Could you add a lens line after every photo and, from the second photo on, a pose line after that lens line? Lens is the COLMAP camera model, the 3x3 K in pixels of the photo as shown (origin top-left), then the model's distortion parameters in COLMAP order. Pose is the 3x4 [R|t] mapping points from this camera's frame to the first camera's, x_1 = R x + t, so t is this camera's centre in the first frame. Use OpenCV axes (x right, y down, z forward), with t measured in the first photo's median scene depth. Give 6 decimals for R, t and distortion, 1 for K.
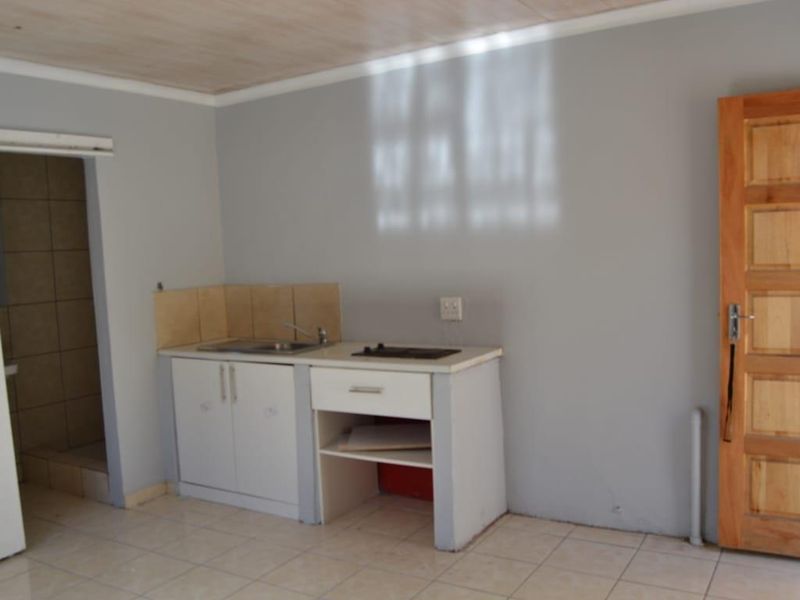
lens RADIAL K [[716.0, 0, 400.0], [0, 716.0, 300.0], [0, 0, 1]] dist [-0.100851, 0.038904]
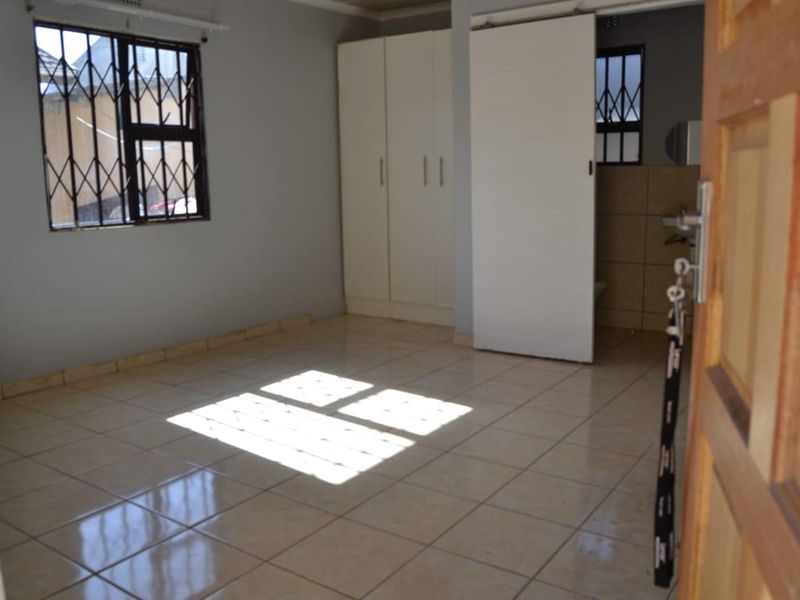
lens RADIAL K [[716.0, 0, 400.0], [0, 716.0, 300.0], [0, 0, 1]] dist [-0.100851, 0.038904]
pose [[-0.057481, 0.218356, -0.974175, 0.540248], [-0.056542, 0.973510, 0.221543, 0.005250], [0.996744, 0.067816, -0.043612, 0.611242]]
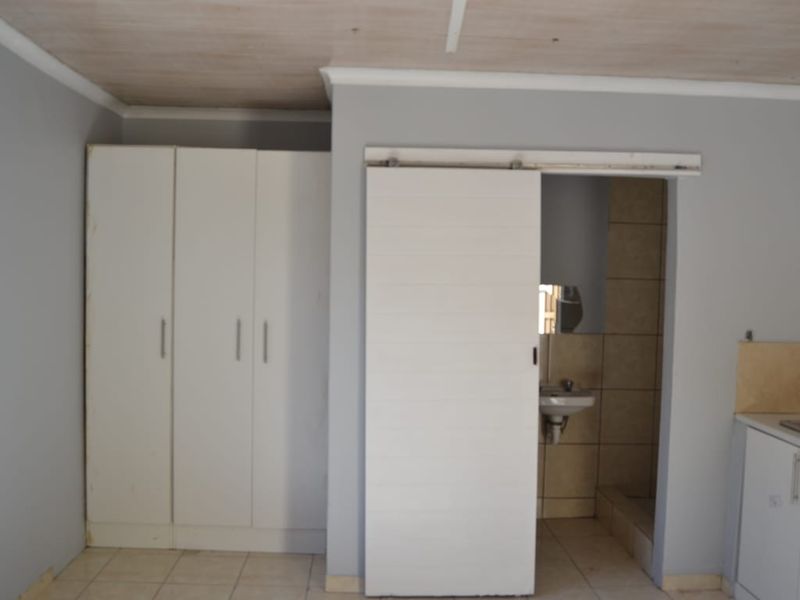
lens RADIAL K [[716.0, 0, 400.0], [0, 716.0, 300.0], [0, 0, 1]] dist [-0.100851, 0.038904]
pose [[0.553637, 0.087681, -0.828129, 0.098489], [-0.111581, 0.993285, 0.030572, -0.040966], [0.825249, 0.075477, 0.559703, 0.238030]]
